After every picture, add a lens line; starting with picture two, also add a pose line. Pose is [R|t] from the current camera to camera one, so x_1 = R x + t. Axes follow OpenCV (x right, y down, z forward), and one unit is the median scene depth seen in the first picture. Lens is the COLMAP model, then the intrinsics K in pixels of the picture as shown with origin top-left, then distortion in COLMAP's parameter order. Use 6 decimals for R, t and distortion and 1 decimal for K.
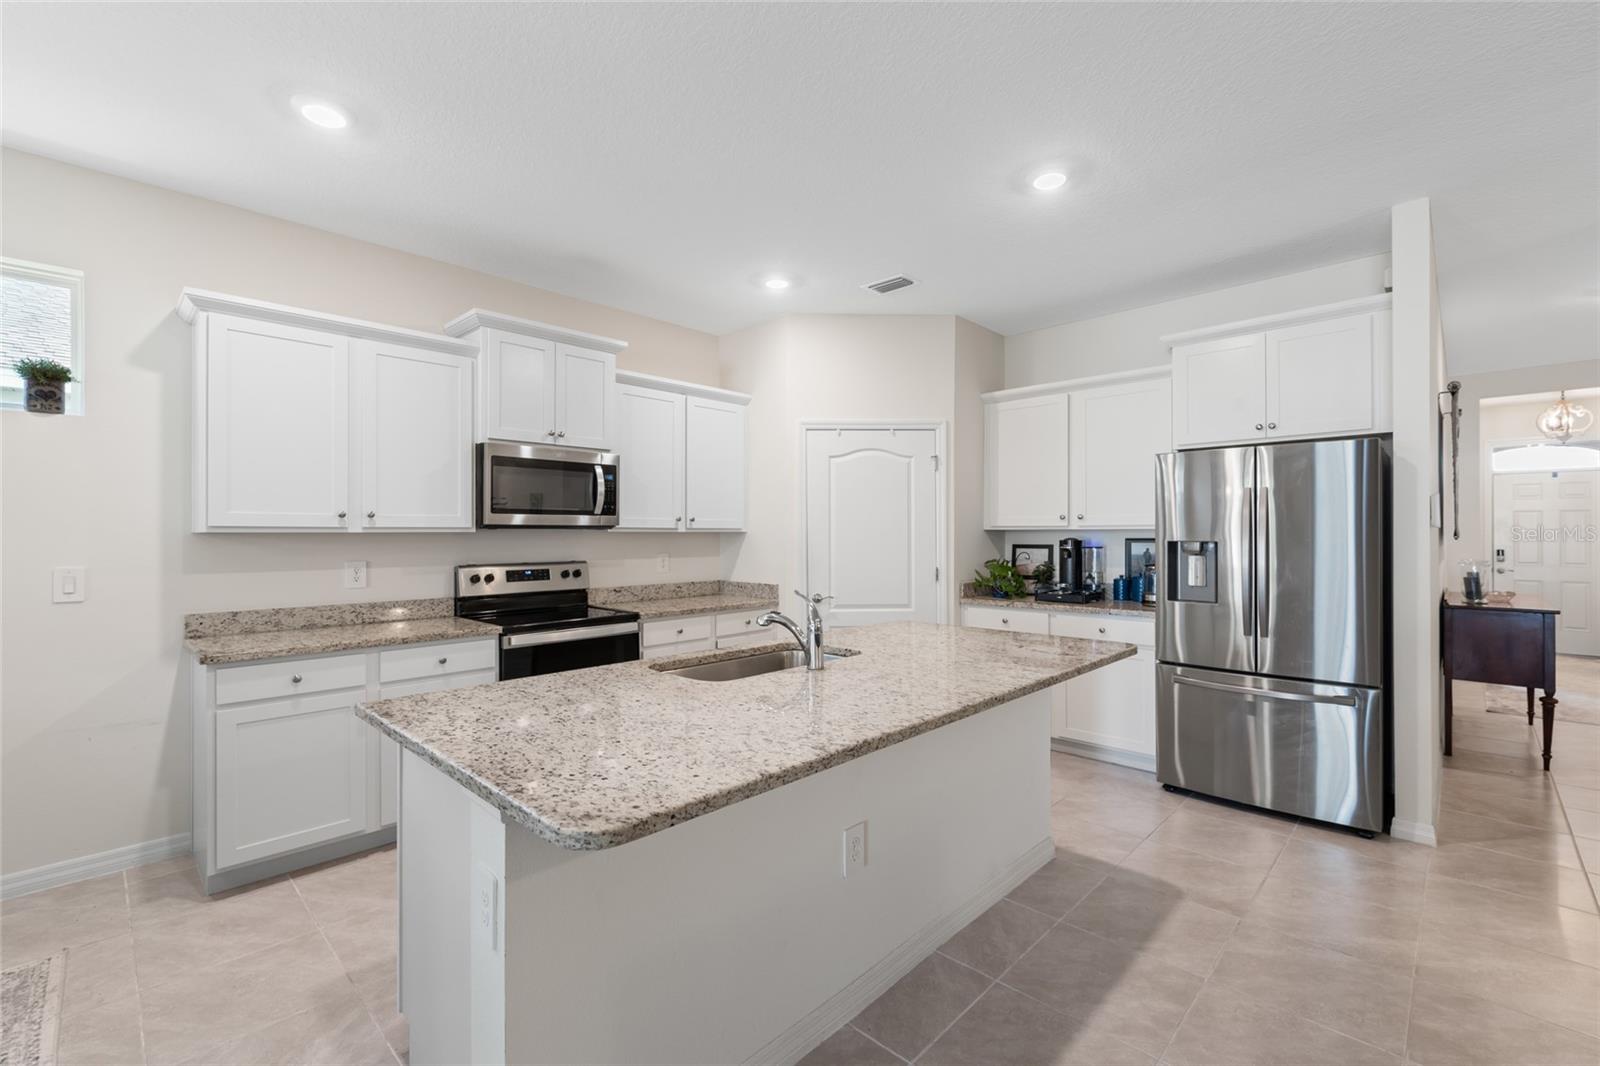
lens RADIAL K [[685.5, 0, 796.8], [0, 685.5, 532.0], [0, 0, 1]] dist [0.002366, -0.000119]
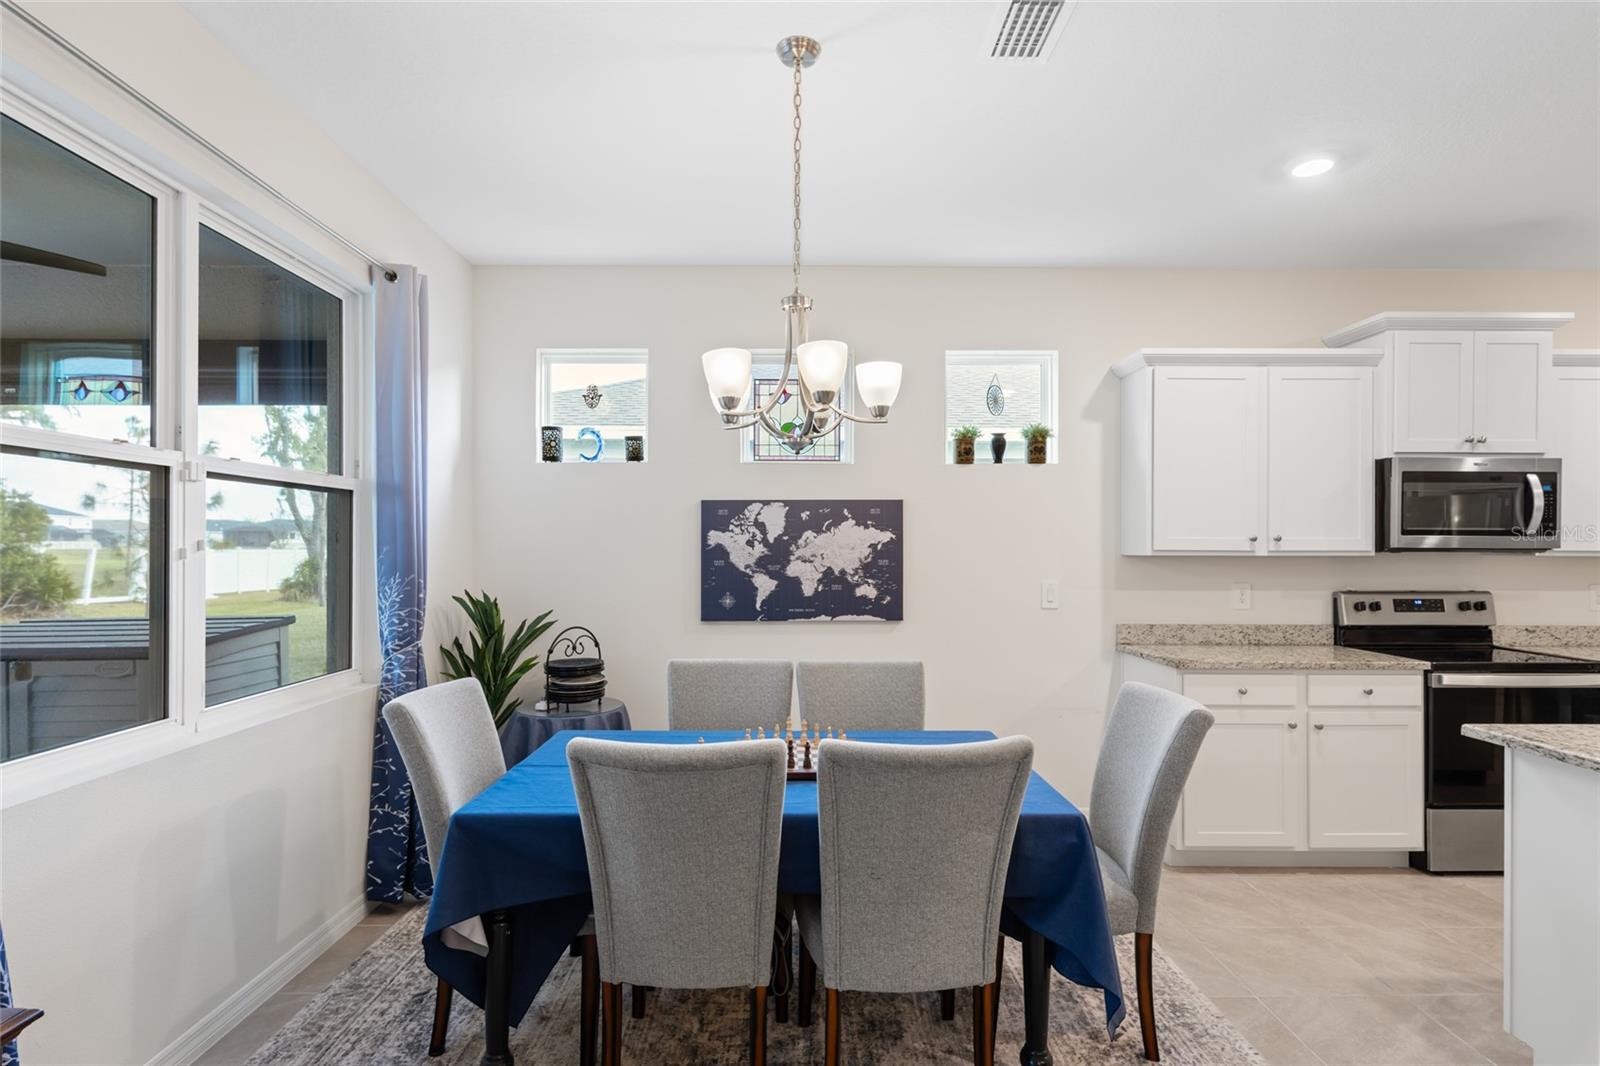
lens RADIAL K [[796.5, 0, 799.1], [0, 796.5, 549.7], [0, 0, 1]] dist [0.000188, -0.000578]
pose [[0.698462, 0.004619, -0.715632, -0.208950], [-0.003002, 0.999989, 0.003525, -0.008127], [0.715641, -0.000314, 0.698468, -0.253135]]
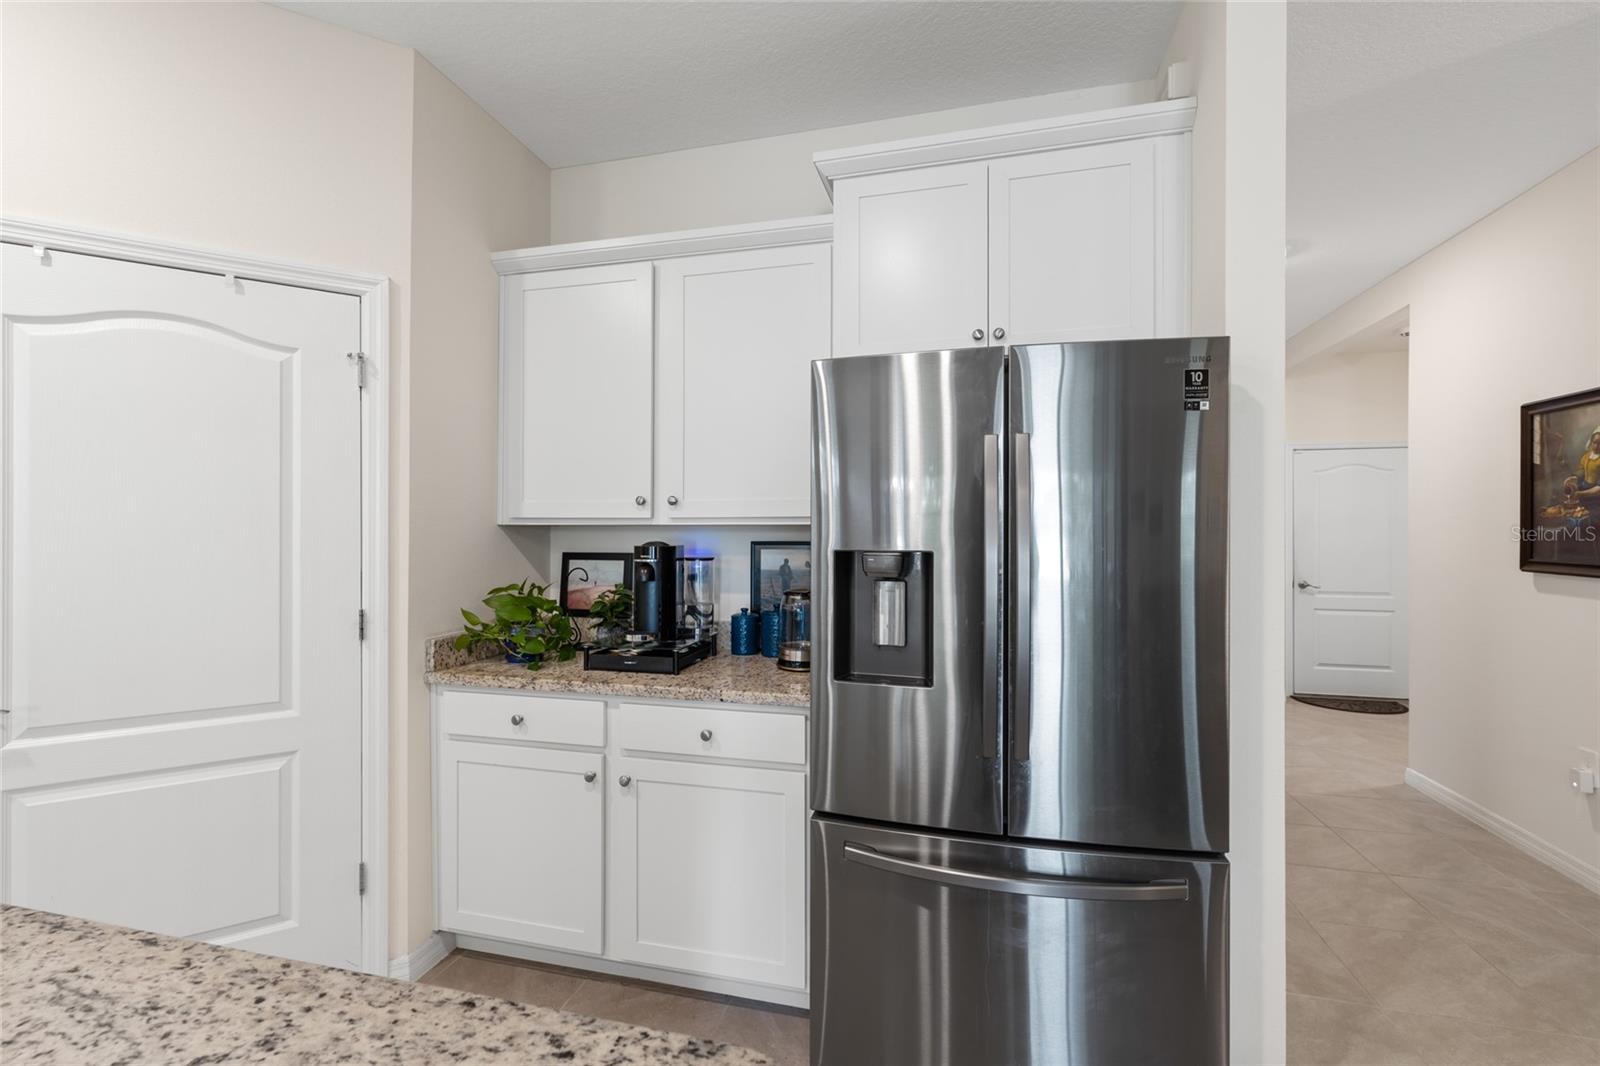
lens RADIAL K [[684.9, 0, 804.2], [0, 684.9, 526.0], [0, 0, 1]] dist [-0.000487, 0.000792]
pose [[0.866354, 0.007154, 0.499380, 0.256460], [-0.004626, 0.999969, -0.006301, -0.000206], [-0.499409, 0.003149, 0.866360, 0.534120]]
